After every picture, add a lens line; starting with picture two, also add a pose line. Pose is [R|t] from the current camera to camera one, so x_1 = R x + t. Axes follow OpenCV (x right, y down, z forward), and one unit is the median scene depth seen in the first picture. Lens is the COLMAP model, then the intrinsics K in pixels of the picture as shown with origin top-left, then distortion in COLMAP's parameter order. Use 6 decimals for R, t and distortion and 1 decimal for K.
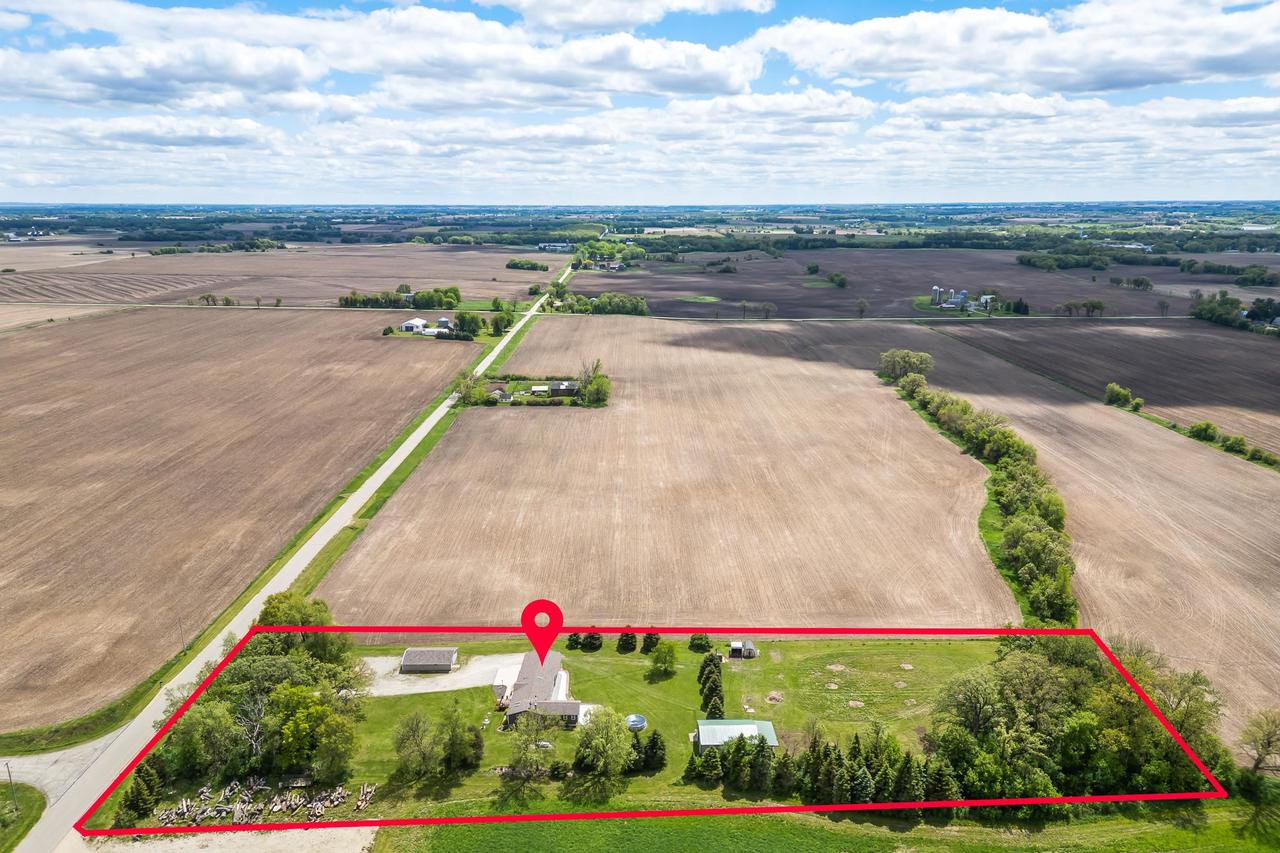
lens RADIAL K [[912.5, 0, 644.7], [0, 912.5, 426.0], [0, 0, 1]] dist [0.032101, -0.013071]
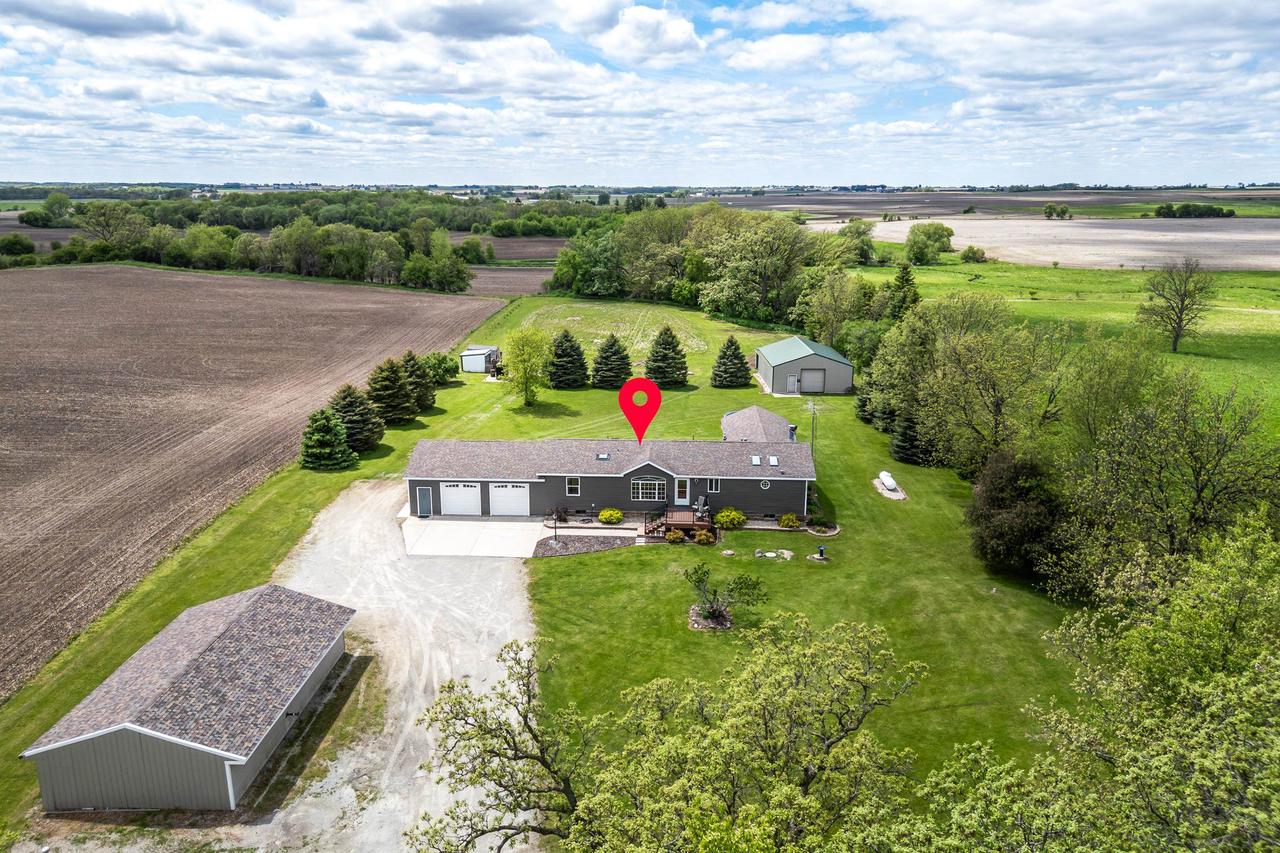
lens RADIAL K [[912.5, 0, 632.2], [0, 912.5, 427.9], [0, 0, 1]] dist [0.032101, -0.013071]
pose [[0.043548, -0.258320, 0.965078, -0.414516], [0.245313, 0.939185, 0.240320, 0.197434], [-0.968465, 0.226281, 0.104268, 0.959652]]
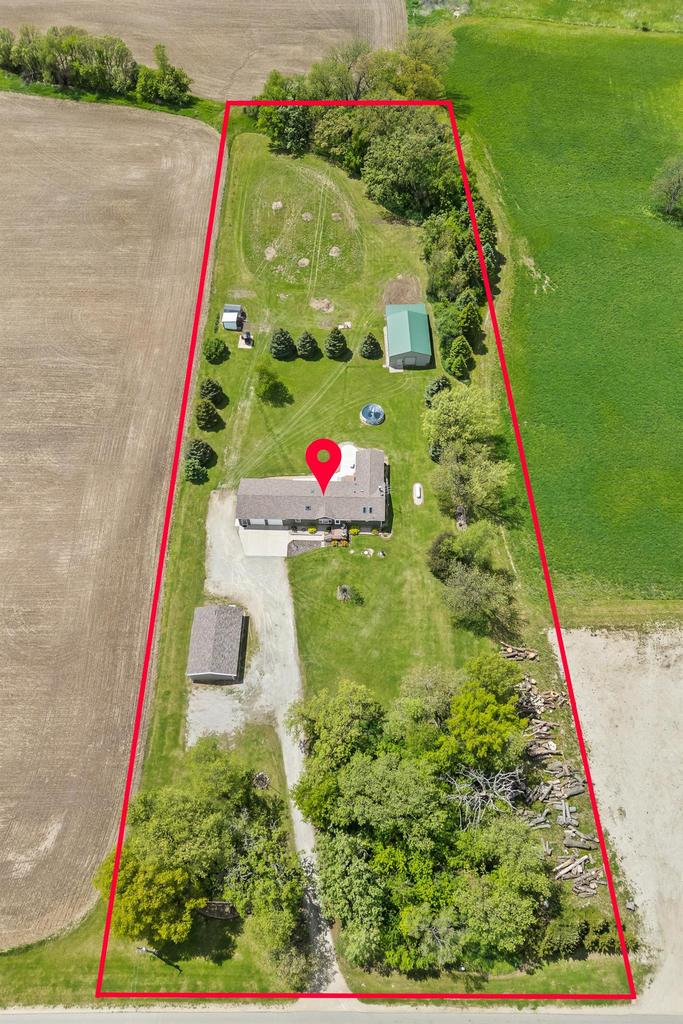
lens RADIAL K [[730.0, 0, 334.9], [0, 730.0, 507.9], [0, 0, 1]] dist [0.032101, -0.013071]
pose [[0.022486, -0.854863, 0.518367, -0.464129], [0.262992, 0.505294, 0.821896, -0.247490], [-0.964536, 0.117845, 0.236184, 0.827077]]
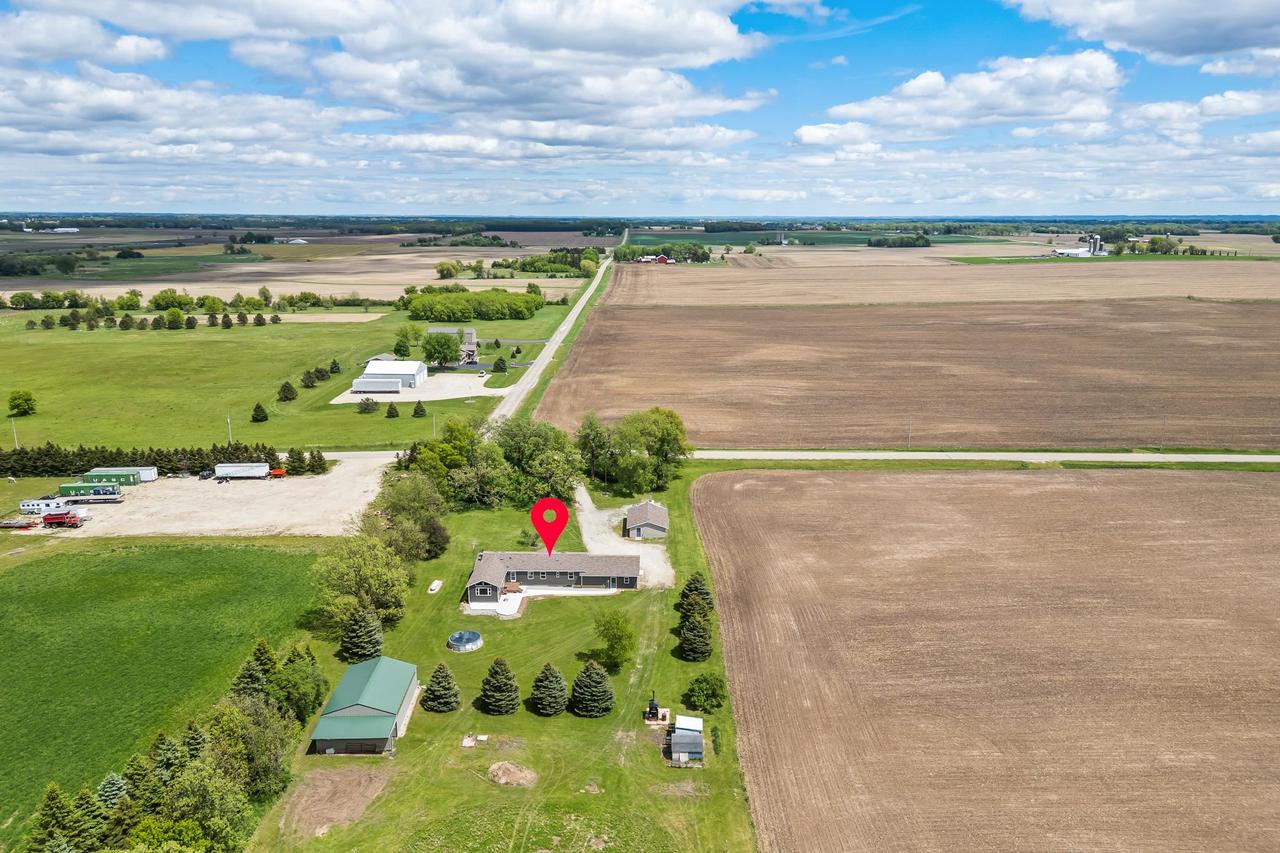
lens RADIAL K [[912.5, 0, 647.0], [0, 912.5, 429.9], [0, 0, 1]] dist [0.032101, -0.013071]
pose [[0.002125, 0.230438, -0.973085, 0.580927], [-0.257873, 0.940302, 0.222112, -0.006159], [0.966176, 0.250460, 0.061422, 0.997994]]
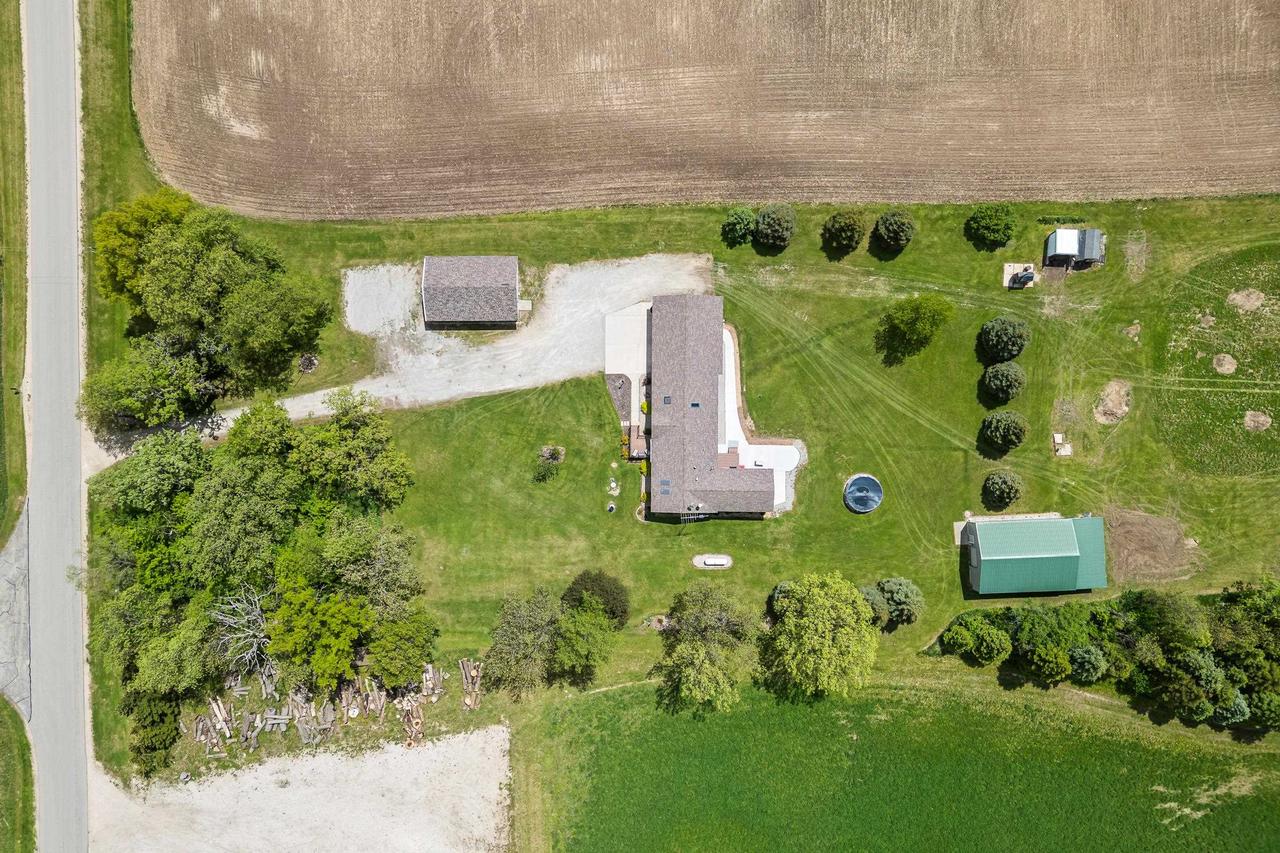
lens RADIAL K [[912.5, 0, 638.1], [0, 912.5, 434.4], [0, 0, 1]] dist [0.032101, -0.013071]
pose [[0.999724, -0.008168, -0.022028, -0.136702], [0.023404, 0.264129, 0.964203, -0.250267], [-0.002057, -0.964453, 0.264248, 0.836738]]
